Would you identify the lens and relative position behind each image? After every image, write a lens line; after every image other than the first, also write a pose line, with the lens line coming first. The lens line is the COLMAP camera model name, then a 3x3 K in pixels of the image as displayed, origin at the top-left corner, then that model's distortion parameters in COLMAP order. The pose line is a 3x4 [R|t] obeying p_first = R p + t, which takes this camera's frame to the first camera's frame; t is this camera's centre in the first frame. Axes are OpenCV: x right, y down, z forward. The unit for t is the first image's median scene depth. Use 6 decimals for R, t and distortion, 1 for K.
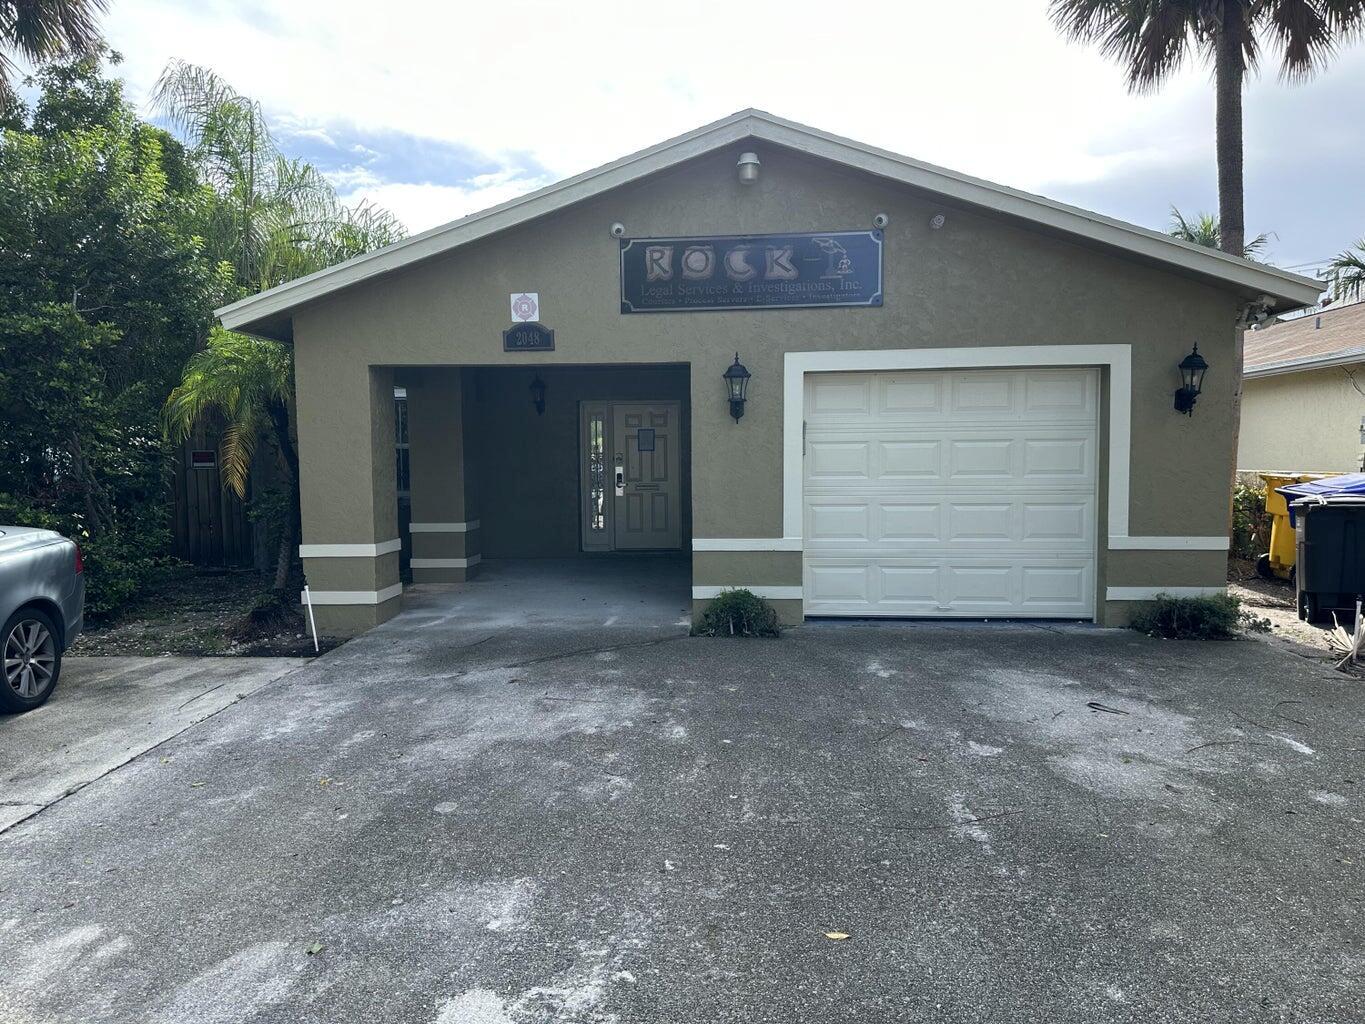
lens RADIAL K [[953.9, 0, 676.2], [0, 953.9, 523.2], [0, 0, 1]] dist [0.074533, -0.099408]
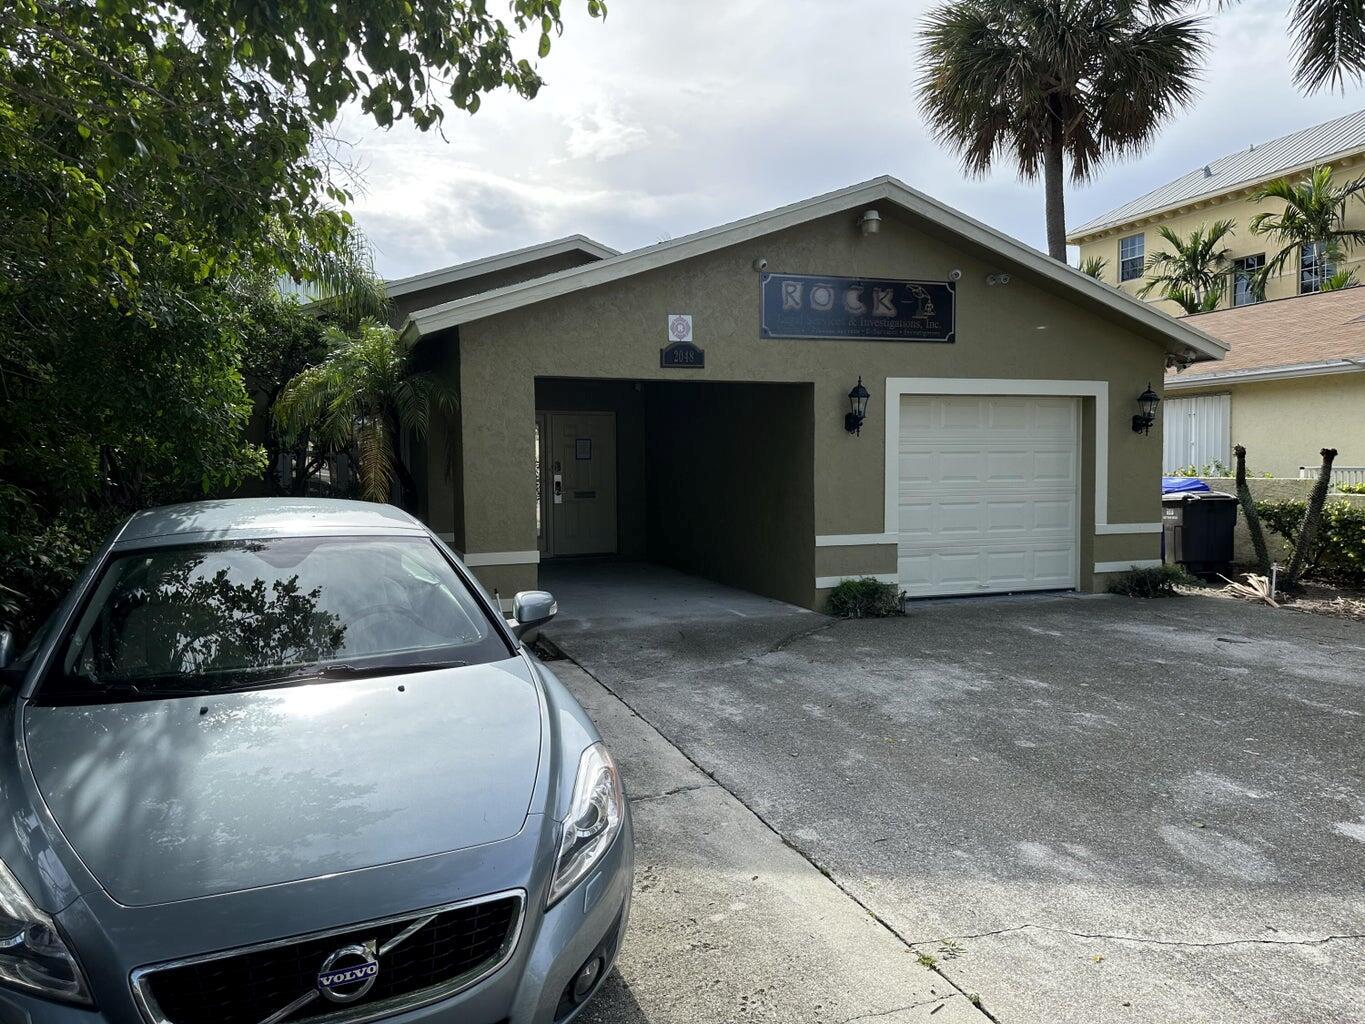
lens RADIAL K [[932.7, 0, 681.9], [0, 932.7, 521.5], [0, 0, 1]] dist [0.003931, -0.039387]
pose [[0.926957, -0.023695, 0.374420, -0.565363], [0.027791, 0.999598, -0.005544, 0.000585], [-0.374138, 0.015545, 0.927243, 0.020758]]
